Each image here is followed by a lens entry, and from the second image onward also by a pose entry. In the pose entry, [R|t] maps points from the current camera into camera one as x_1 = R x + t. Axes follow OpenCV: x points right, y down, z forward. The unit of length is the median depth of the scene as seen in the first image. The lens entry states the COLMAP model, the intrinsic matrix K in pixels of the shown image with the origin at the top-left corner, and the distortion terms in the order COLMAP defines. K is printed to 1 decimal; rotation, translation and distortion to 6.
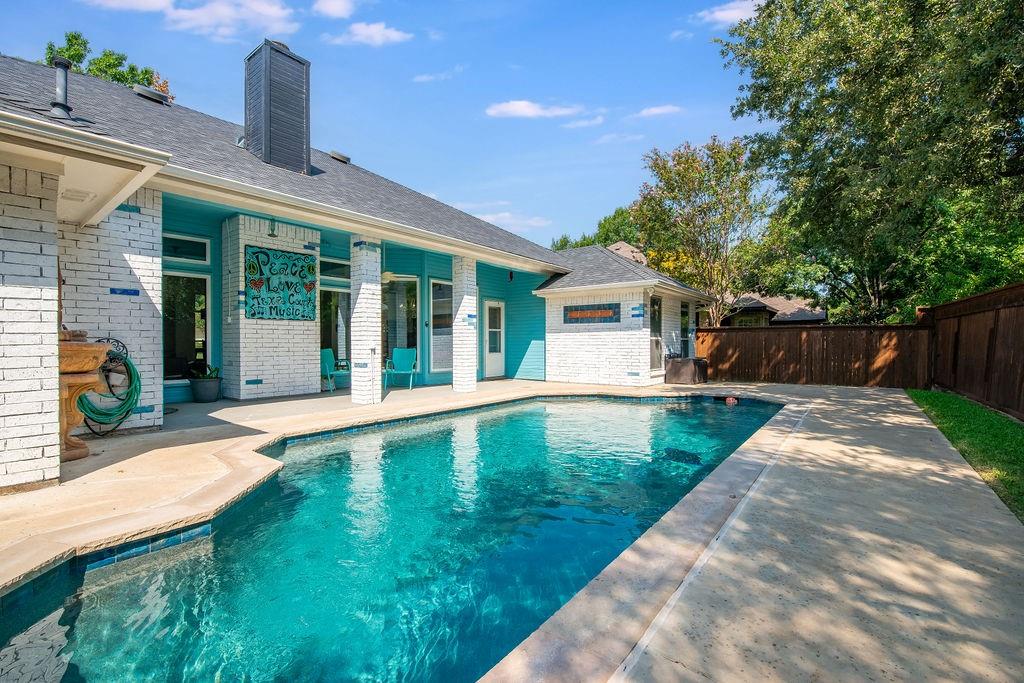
lens RADIAL K [[445.0, 0, 510.6], [0, 445.0, 345.6], [0, 0, 1]] dist [0.000954, -0.000144]
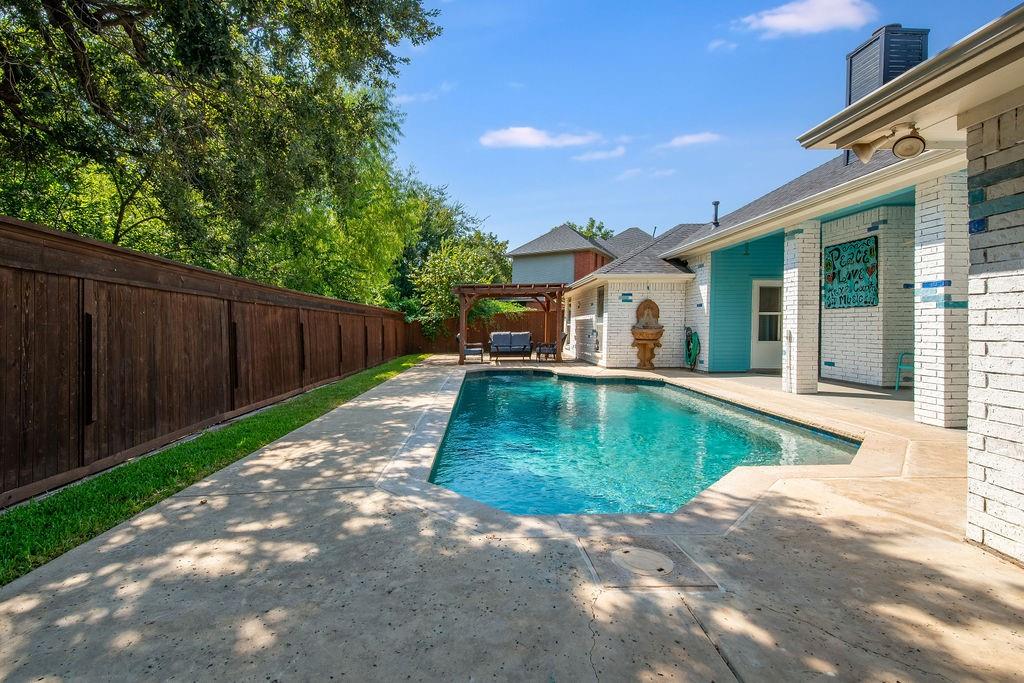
lens RADIAL K [[445.0, 0, 516.1], [0, 445.0, 332.4], [0, 0, 1]] dist [0.000954, -0.000144]
pose [[-0.722290, 0.011395, -0.691497, 1.083737], [-0.002552, 0.999814, 0.019141, -0.025922], [0.691586, 0.015590, -0.722126, 1.702830]]
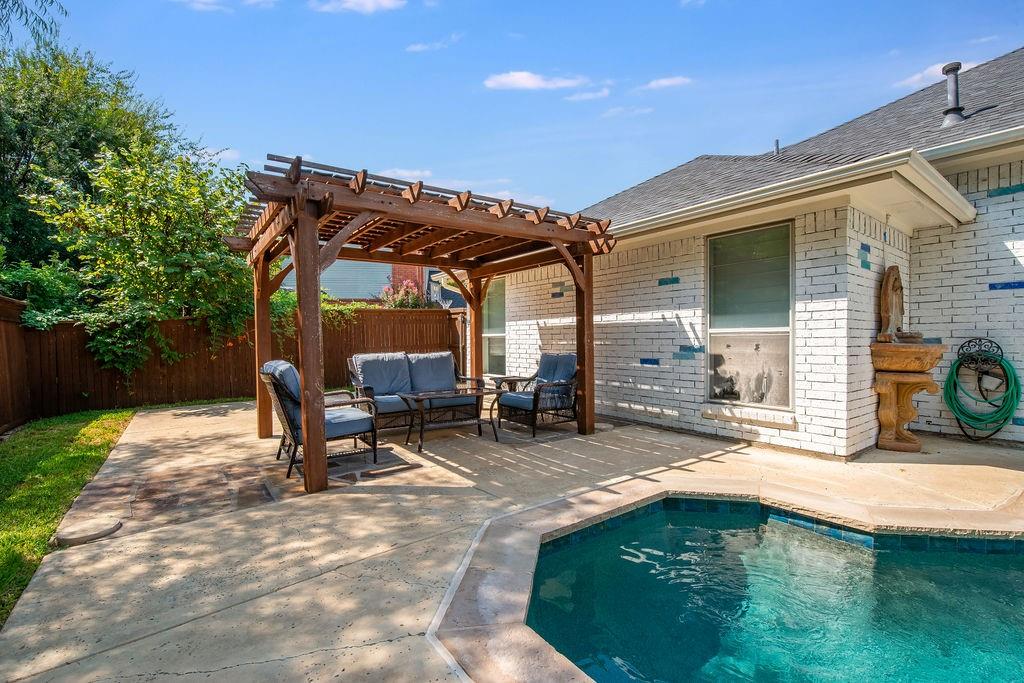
lens RADIAL K [[445.0, 0, 505.2], [0, 445.0, 348.8], [0, 0, 1]] dist [0.000954, -0.000144]
pose [[-0.230928, 0.026532, -0.972609, 0.235537], [-0.004006, 0.999594, 0.028220, -0.016777], [0.972962, 0.010413, -0.230728, 0.242763]]
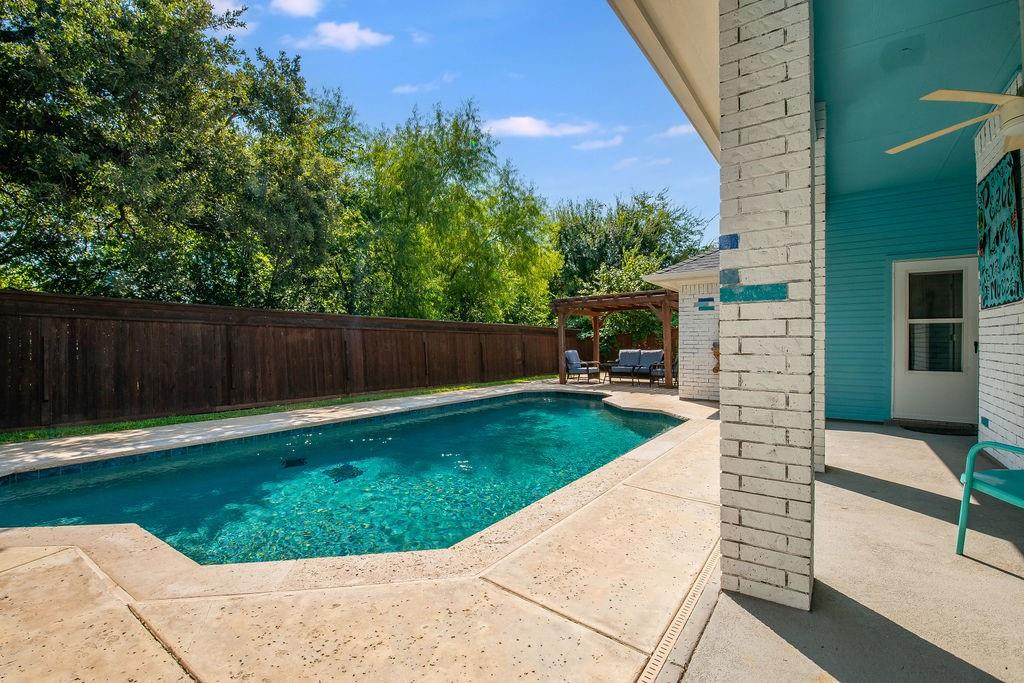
lens RADIAL K [[445.0, 0, 514.5], [0, 445.0, 342.1], [0, 0, 1]] dist [0.000954, -0.000144]
pose [[-0.995605, 0.001999, -0.093633, 0.141968], [0.001489, 0.999984, 0.005518, -0.029564], [0.093642, 0.005354, -0.995592, 1.980882]]
